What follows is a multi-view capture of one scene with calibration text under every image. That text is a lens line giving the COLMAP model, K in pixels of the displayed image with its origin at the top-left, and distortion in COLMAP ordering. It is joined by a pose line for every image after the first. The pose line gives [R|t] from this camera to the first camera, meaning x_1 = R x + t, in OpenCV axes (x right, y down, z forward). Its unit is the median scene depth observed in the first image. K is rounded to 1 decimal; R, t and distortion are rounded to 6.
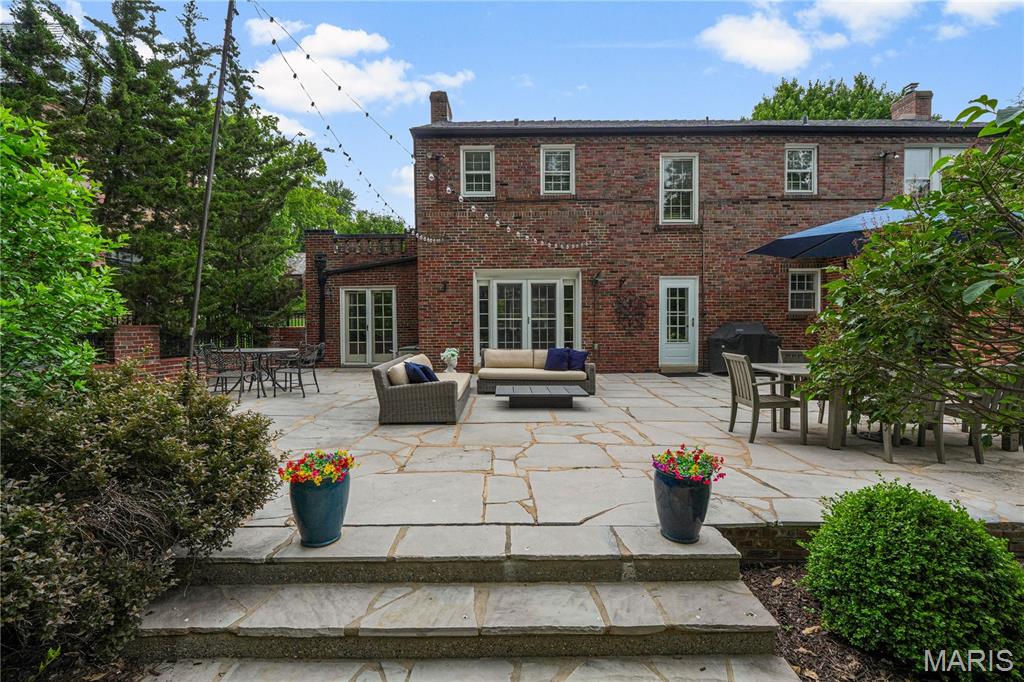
lens RADIAL K [[432.2, 0, 511.5], [0, 432.2, 331.1], [0, 0, 1]] dist [-0.000304, -0.000409]
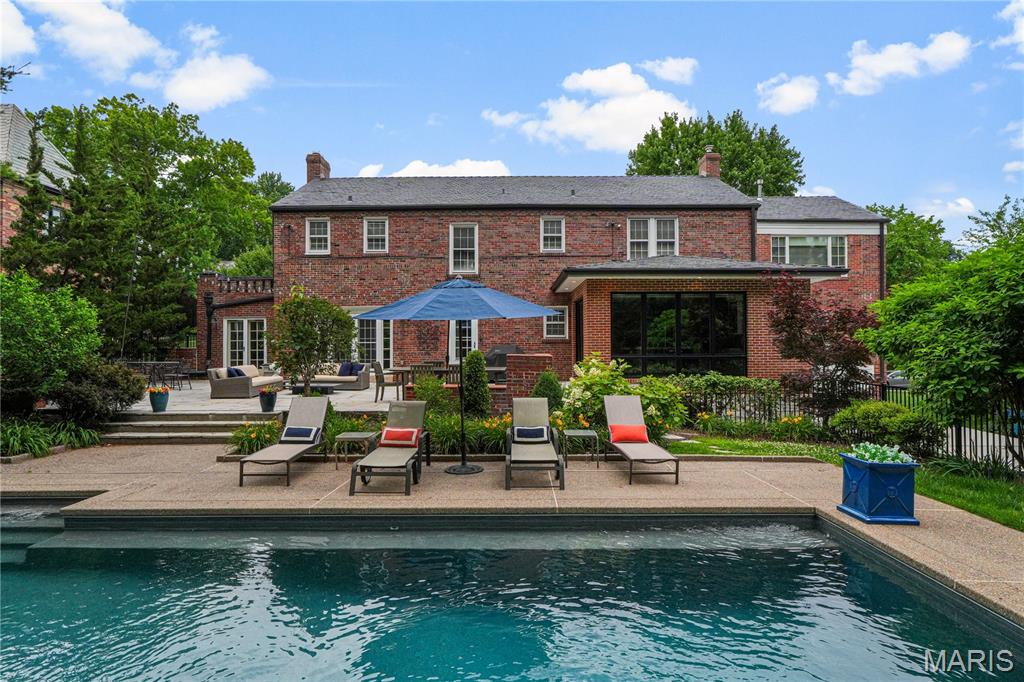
lens RADIAL K [[572.3, 0, 512.3], [0, 572.3, 343.6], [0, 0, 1]] dist [0.002562, 0.000819]
pose [[0.999970, 0.001262, -0.007627, 0.556801], [-0.001381, 0.999876, -0.015692, 0.003373], [0.007606, 0.015702, 0.999848, -0.820791]]
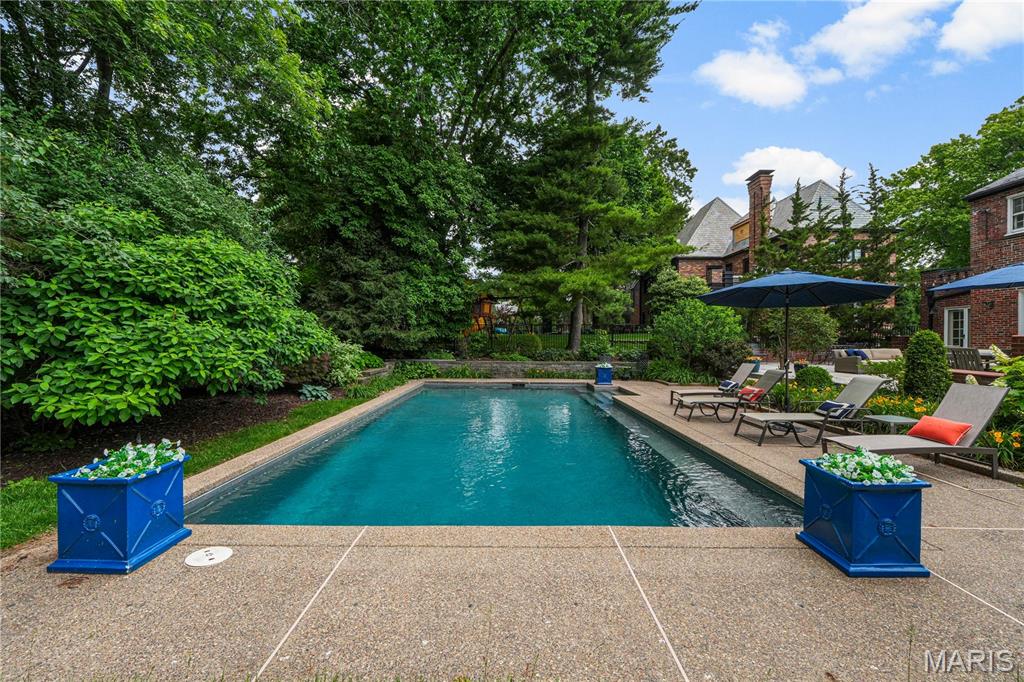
lens RADIAL K [[432.2, 0, 511.6], [0, 432.2, 337.5], [0, 0, 1]] dist [-0.000304, -0.000409]
pose [[-0.002715, -0.001187, -0.999996, 1.189576], [-0.013773, 0.999904, -0.001150, 0.020324], [0.999901, 0.013770, -0.002731, -0.488215]]
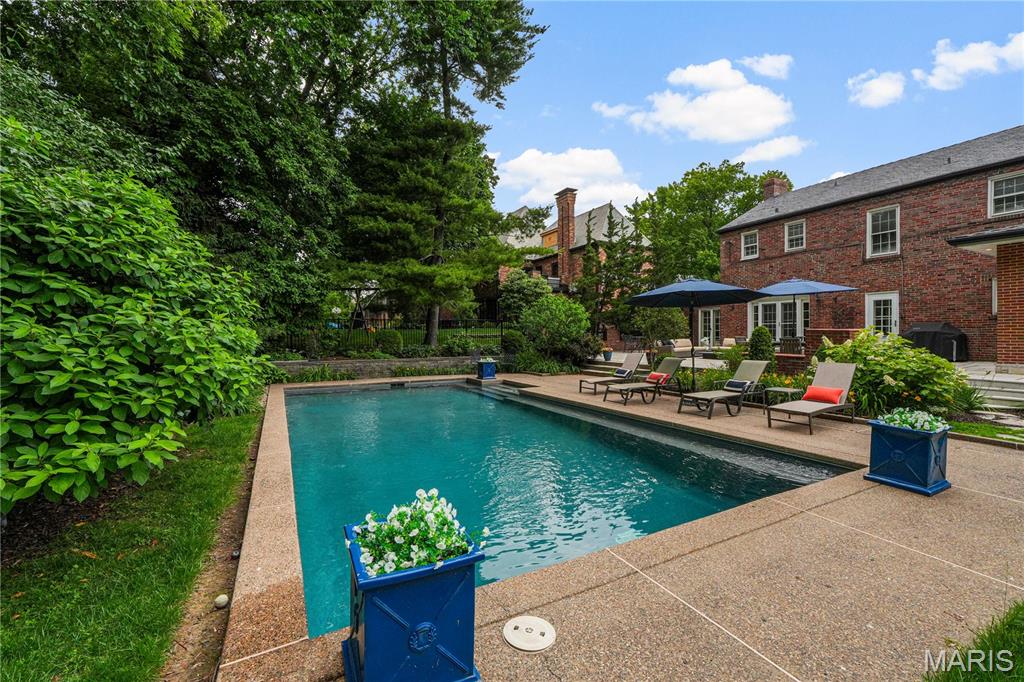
lens RADIAL K [[432.2, 0, 509.0], [0, 432.2, 338.7], [0, 0, 1]] dist [-0.000304, -0.000409]
pose [[0.467233, 0.010436, -0.884073, 1.088820], [-0.003164, 0.999944, 0.010131, 0.019692], [0.884128, -0.001936, 0.467240, -0.791654]]
